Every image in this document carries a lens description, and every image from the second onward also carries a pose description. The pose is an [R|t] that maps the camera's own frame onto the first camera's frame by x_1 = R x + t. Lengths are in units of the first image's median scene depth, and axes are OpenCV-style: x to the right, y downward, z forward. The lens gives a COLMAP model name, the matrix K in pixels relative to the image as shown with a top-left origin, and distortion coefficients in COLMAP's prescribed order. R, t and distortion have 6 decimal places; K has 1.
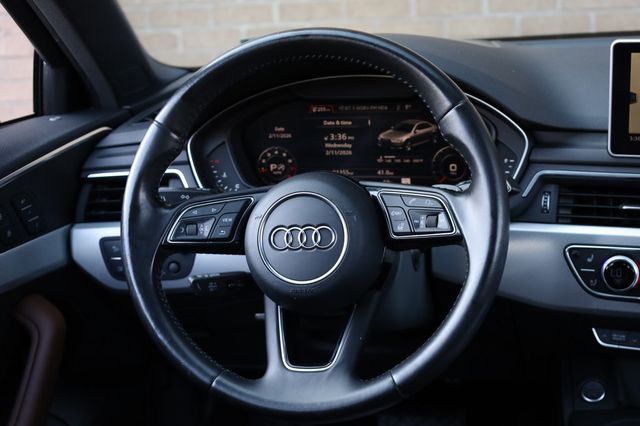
lens RADIAL K [[1101.0, 0, 320.0], [0, 1101.0, 213.0], [0, 0, 1]] dist [-0.041700, -0.009009]
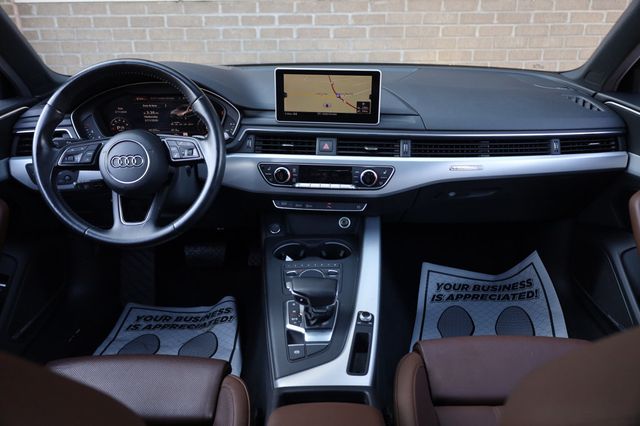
lens RADIAL K [[540.7, 0, 320.0], [0, 540.7, 213.0], [0, 0, 1]] dist [0.012379, 0.006619]
pose [[0.966828, -0.044200, 0.251575, 0.071185], [0.015081, 0.993074, 0.116518, 0.004954], [-0.254982, -0.108859, 0.960798, -0.090058]]
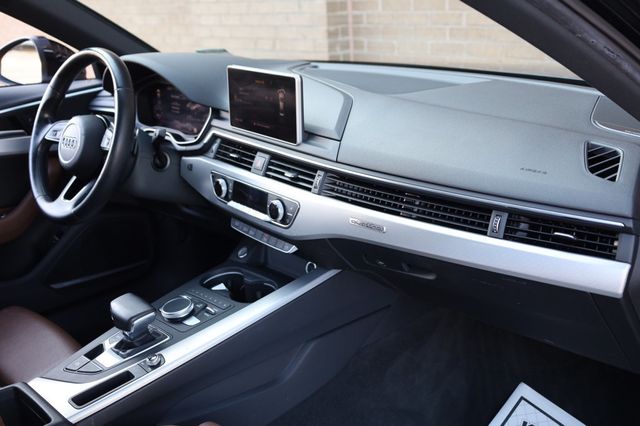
lens RADIAL K [[729.1, 0, 320.0], [0, 729.1, 213.0], [0, 0, 1]] dist [-0.009542, -0.015436]
pose [[0.833529, 0.186799, -0.519937, 1.146478], [-0.143442, 0.982004, 0.122851, -0.088300], [0.533529, -0.027819, 0.845324, 0.013393]]
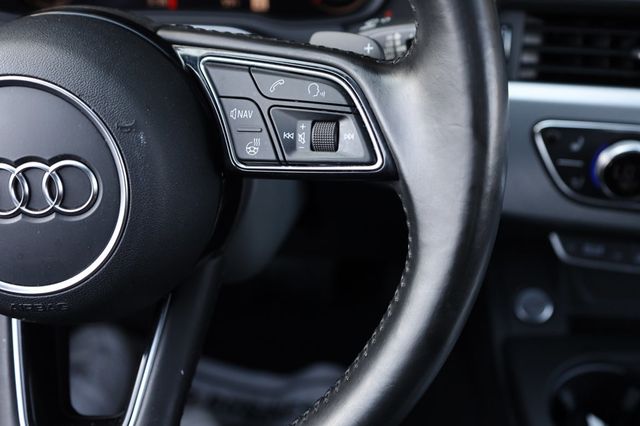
lens RADIAL K [[729.1, 0, 320.0], [0, 729.1, 213.0], [0, 0, 1]] dist [-0.009542, -0.015436]
pose [[0.988109, -0.066095, 0.138823, 0.054852], [0.022619, 0.955551, 0.293956, -0.045089], [-0.152081, -0.287321, 0.945684, 0.678899]]
